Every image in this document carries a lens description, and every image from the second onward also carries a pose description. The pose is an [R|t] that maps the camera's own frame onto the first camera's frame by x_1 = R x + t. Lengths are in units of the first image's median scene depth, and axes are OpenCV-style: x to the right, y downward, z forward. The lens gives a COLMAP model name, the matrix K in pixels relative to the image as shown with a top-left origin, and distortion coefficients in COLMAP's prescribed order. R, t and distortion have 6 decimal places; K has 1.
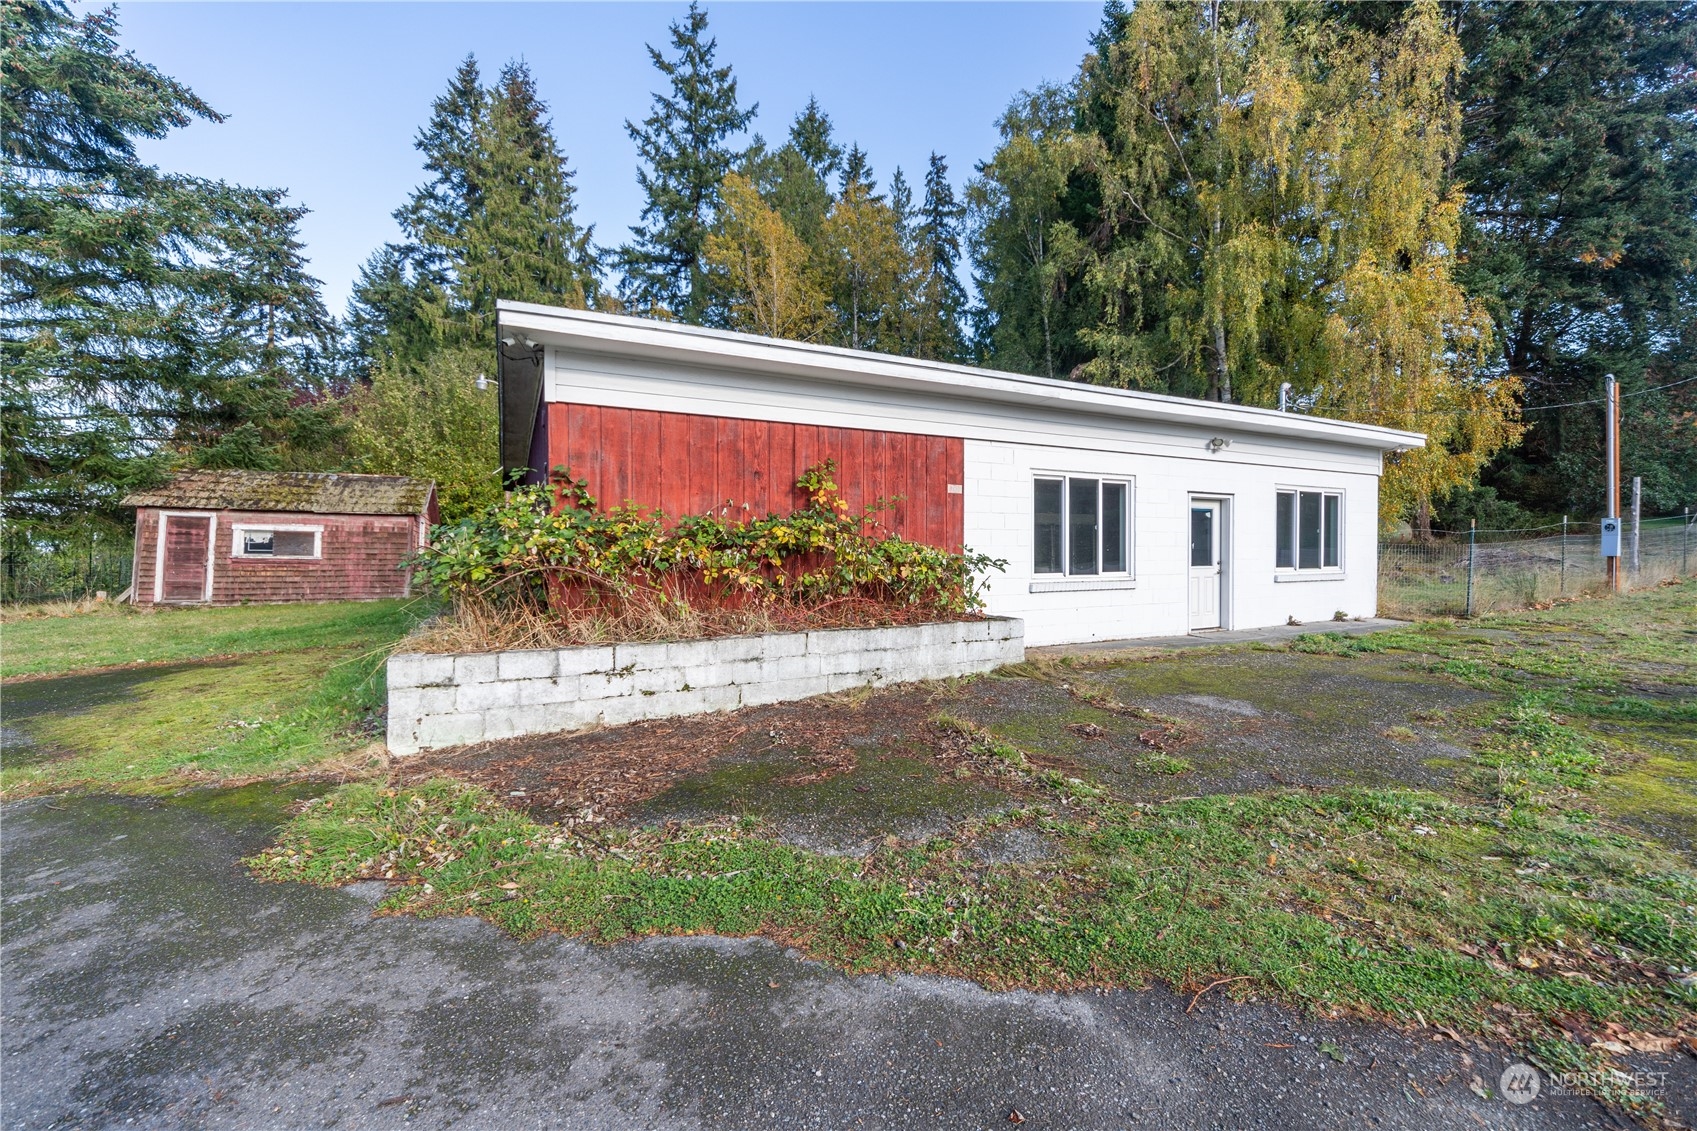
lens RADIAL K [[788.9, 0, 848.0], [0, 788.9, 547.5], [0, 0, 1]] dist [0.001859, 0.000308]
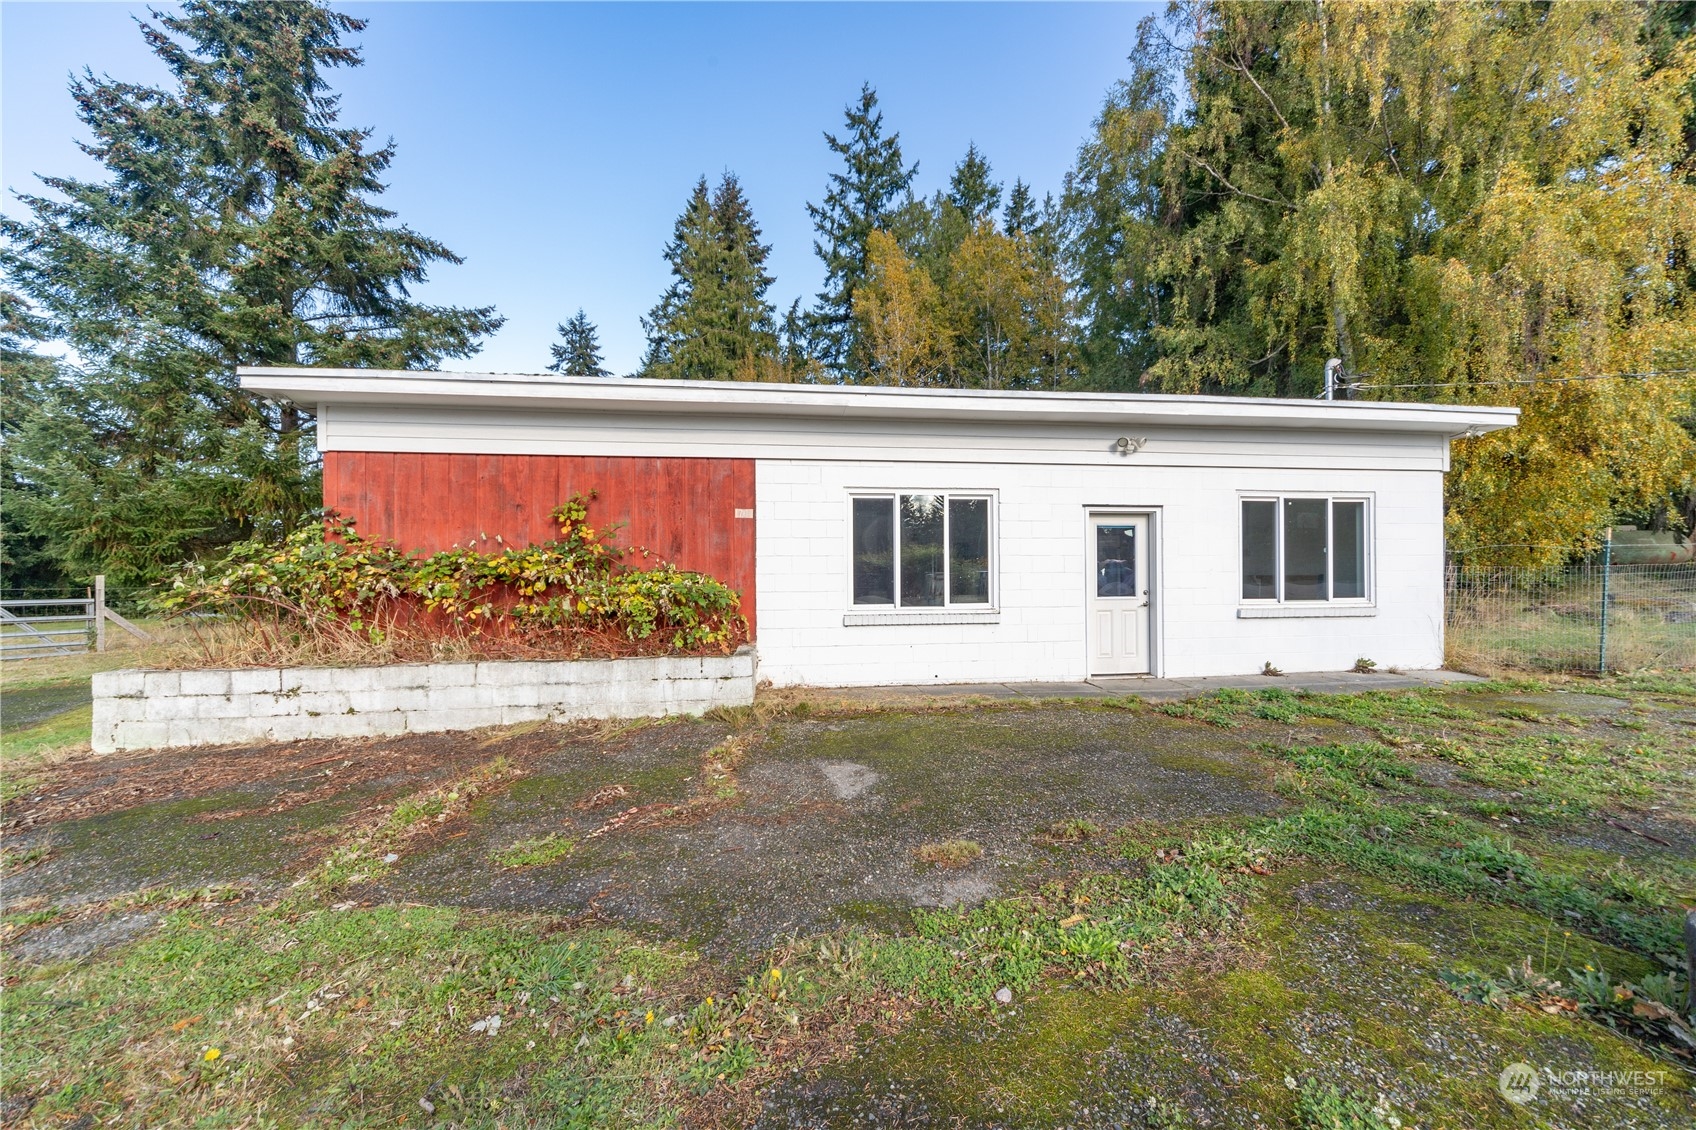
lens RADIAL K [[703.9, 0, 895.9], [0, 703.9, 564.6], [0, 0, 1]] dist [0.003014, 0.000194]
pose [[0.924393, -0.010755, -0.381291, 0.383835], [0.006394, 0.999899, -0.012701, -0.001117], [0.381389, 0.009303, 0.924368, 0.184218]]
